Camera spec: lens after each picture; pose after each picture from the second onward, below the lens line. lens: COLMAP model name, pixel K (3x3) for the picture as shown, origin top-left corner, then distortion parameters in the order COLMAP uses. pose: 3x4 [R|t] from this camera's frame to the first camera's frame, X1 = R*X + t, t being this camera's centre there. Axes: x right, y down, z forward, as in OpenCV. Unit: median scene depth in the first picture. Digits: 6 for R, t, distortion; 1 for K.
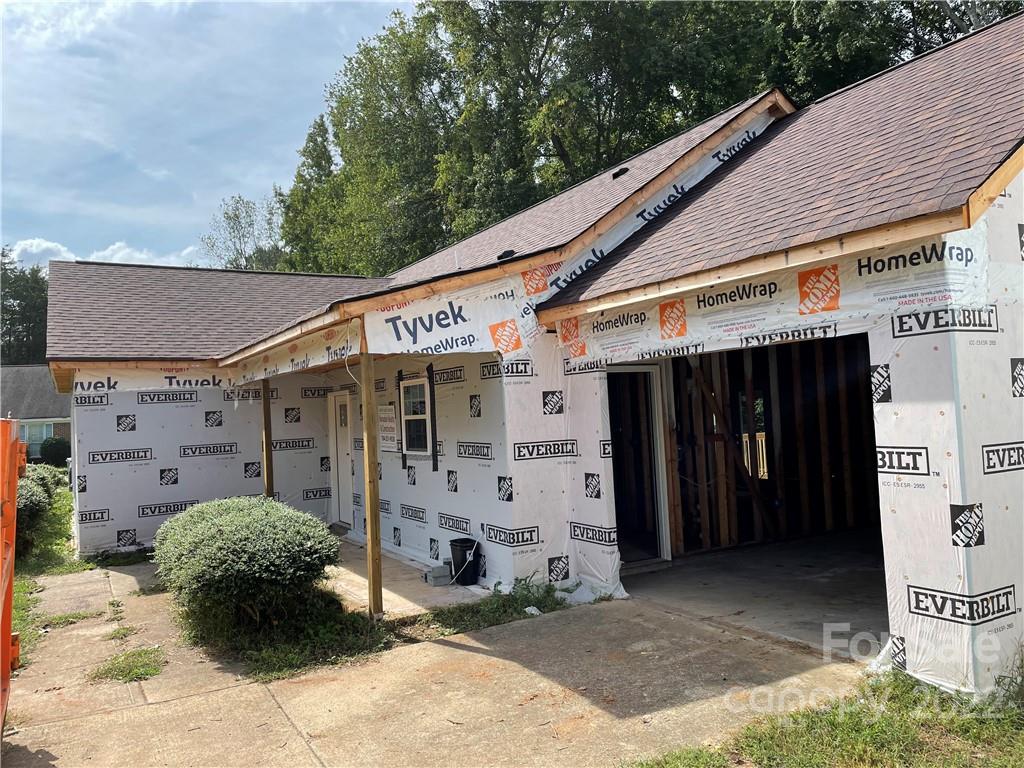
lens RADIAL K [[767.9, 0, 512.4], [0, 767.9, 381.4], [0, 0, 1]] dist [0.040448, -0.024194]
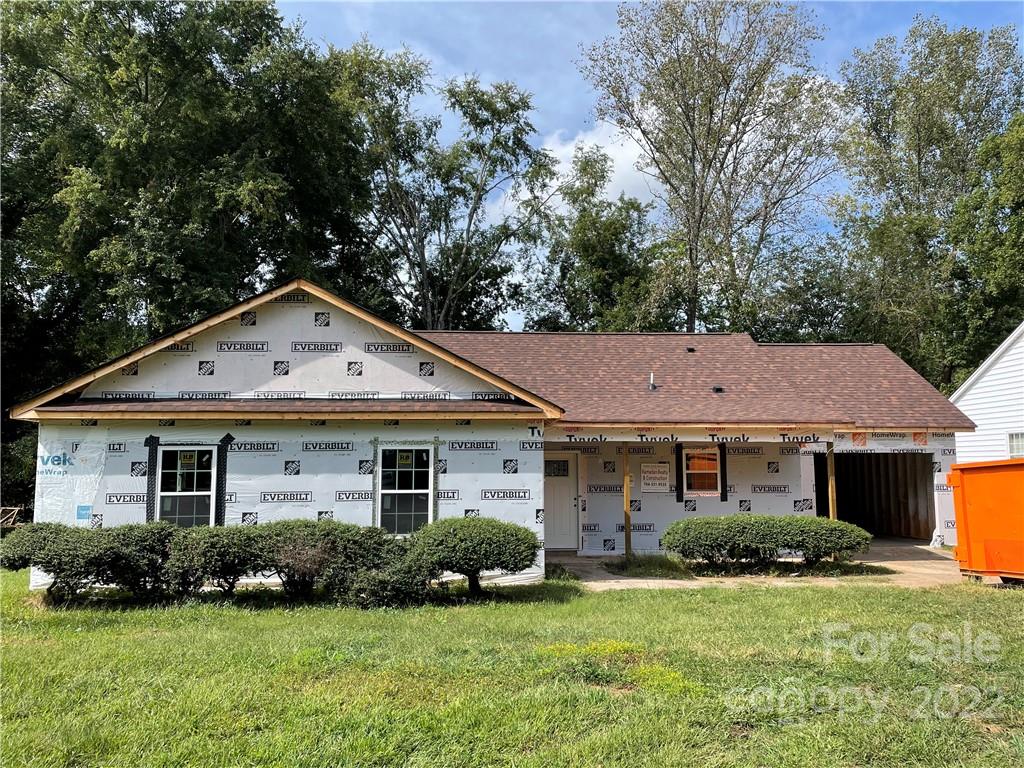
lens RADIAL K [[767.9, 0, 508.6], [0, 767.9, 383.0], [0, 0, 1]] dist [0.040448, -0.024194]
pose [[0.381611, 0.148048, 0.912390, -2.912839], [-0.050364, 0.988954, -0.139406, 0.174520], [-0.922950, 0.007247, 0.384852, 1.132980]]
